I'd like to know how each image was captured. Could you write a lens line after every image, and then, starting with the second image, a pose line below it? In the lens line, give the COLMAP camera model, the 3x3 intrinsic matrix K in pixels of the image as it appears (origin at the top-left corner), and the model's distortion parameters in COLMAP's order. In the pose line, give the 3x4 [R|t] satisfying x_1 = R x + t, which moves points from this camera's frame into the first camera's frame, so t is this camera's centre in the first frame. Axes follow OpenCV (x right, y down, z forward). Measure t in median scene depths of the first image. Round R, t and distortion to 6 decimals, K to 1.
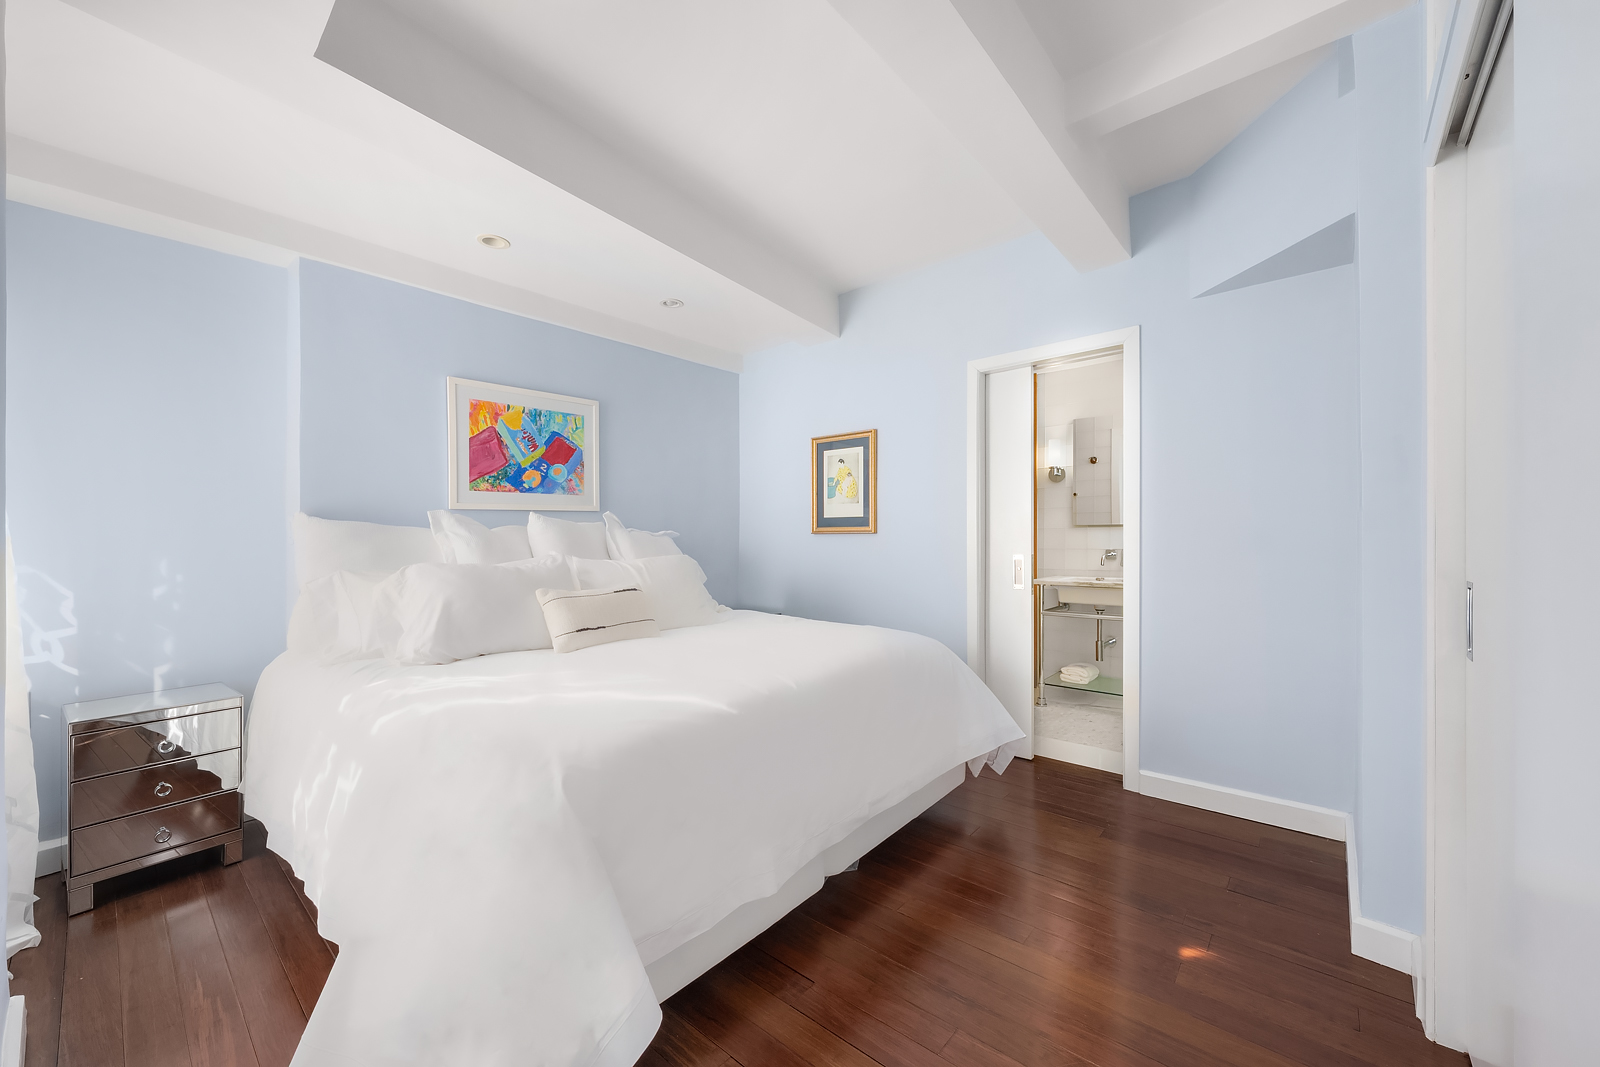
lens RADIAL K [[617.8, 0, 795.0], [0, 617.8, 530.6], [0, 0, 1]] dist [0.000178, 0.000003]
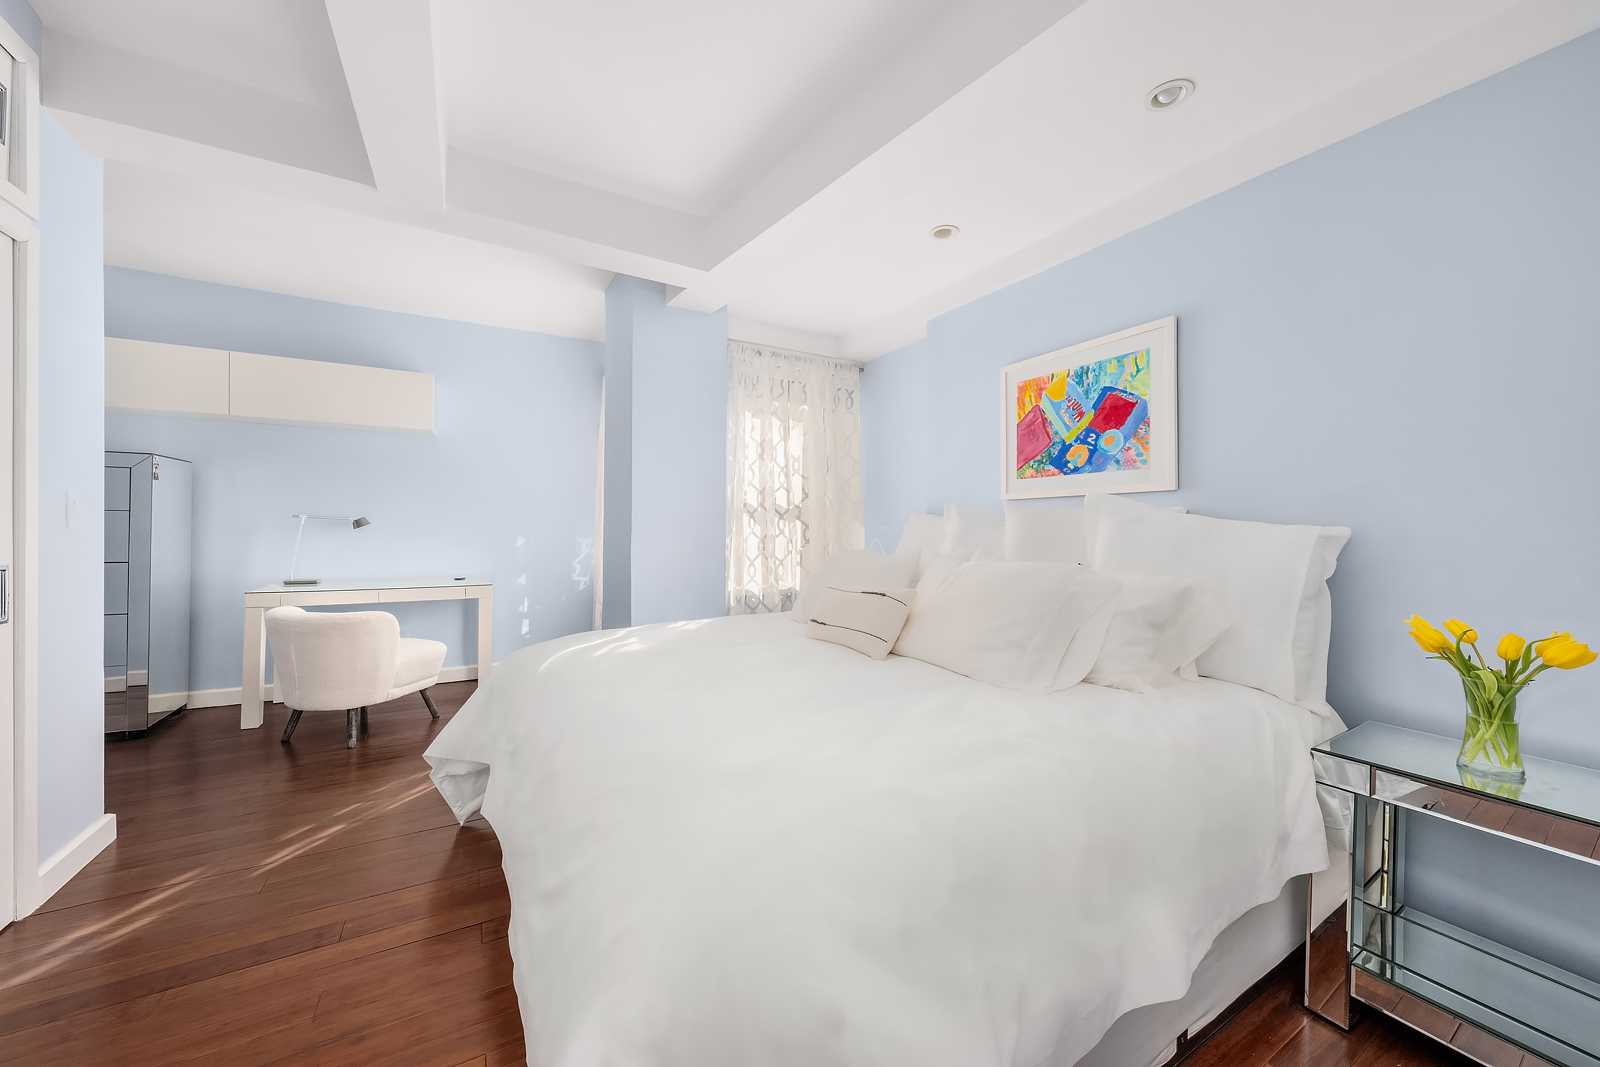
lens RADIAL K [[584.9, 0, 798.1], [0, 584.9, 530.5], [0, 0, 1]] dist [0.000023, 0.000003]
pose [[-0.329451, 0.005436, -0.944157, 0.404759], [-0.006610, 0.999946, 0.008063, 0.008380], [0.944150, 0.008897, -0.329397, 0.910708]]
